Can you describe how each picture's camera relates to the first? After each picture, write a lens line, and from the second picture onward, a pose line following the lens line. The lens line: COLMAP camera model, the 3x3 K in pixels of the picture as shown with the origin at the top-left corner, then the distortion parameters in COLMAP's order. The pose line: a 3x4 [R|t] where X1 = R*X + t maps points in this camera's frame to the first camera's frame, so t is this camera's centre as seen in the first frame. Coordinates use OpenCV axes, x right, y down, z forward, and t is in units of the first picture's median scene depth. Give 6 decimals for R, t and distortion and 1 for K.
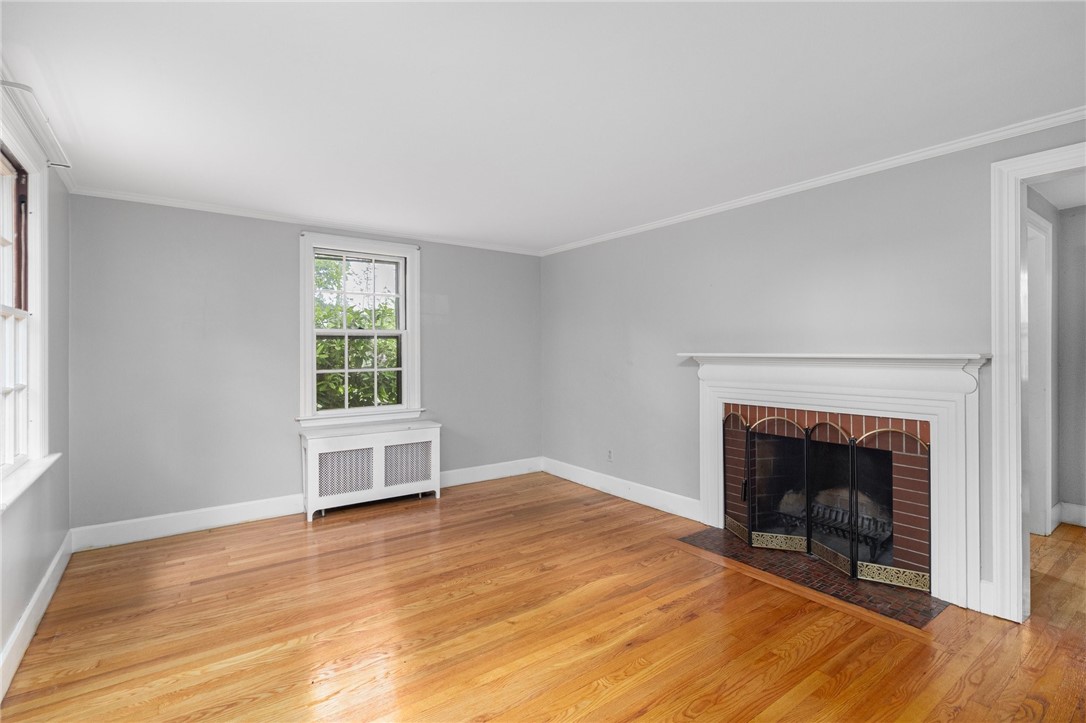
lens RADIAL K [[510.6, 0, 547.6], [0, 510.6, 355.4], [0, 0, 1]] dist [0.001331, 0.000414]
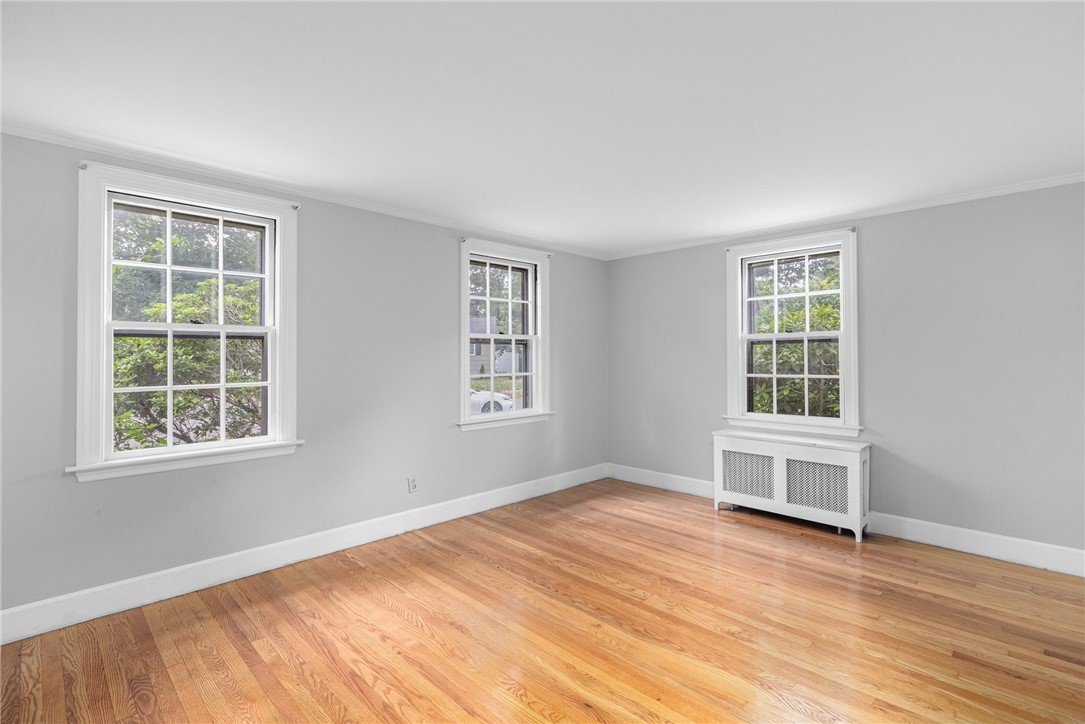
lens RADIAL K [[510.2, 0, 547.1], [0, 510.2, 355.9], [0, 0, 1]] dist [0.001331, 0.000414]
pose [[0.146060, 0.000718, -0.989275, 0.603303], [-0.005203, 0.999986, -0.000043, -0.006764], [0.989262, 0.005154, 0.146062, 0.494542]]
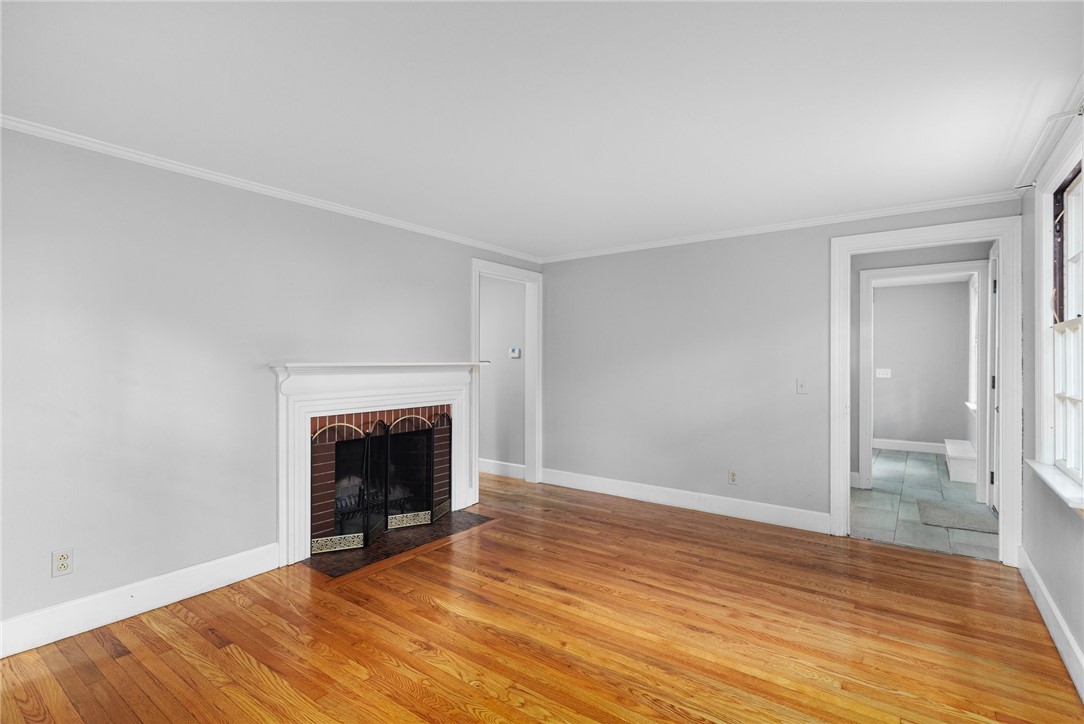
lens RADIAL K [[509.7, 0, 546.6], [0, 509.7, 355.9], [0, 0, 1]] dist [0.001331, 0.000414]
pose [[-0.289607, 0.007481, 0.957116, -0.650247], [0.006477, 0.999962, -0.005856, -0.008621], [-0.957124, 0.004503, -0.289644, 0.864572]]
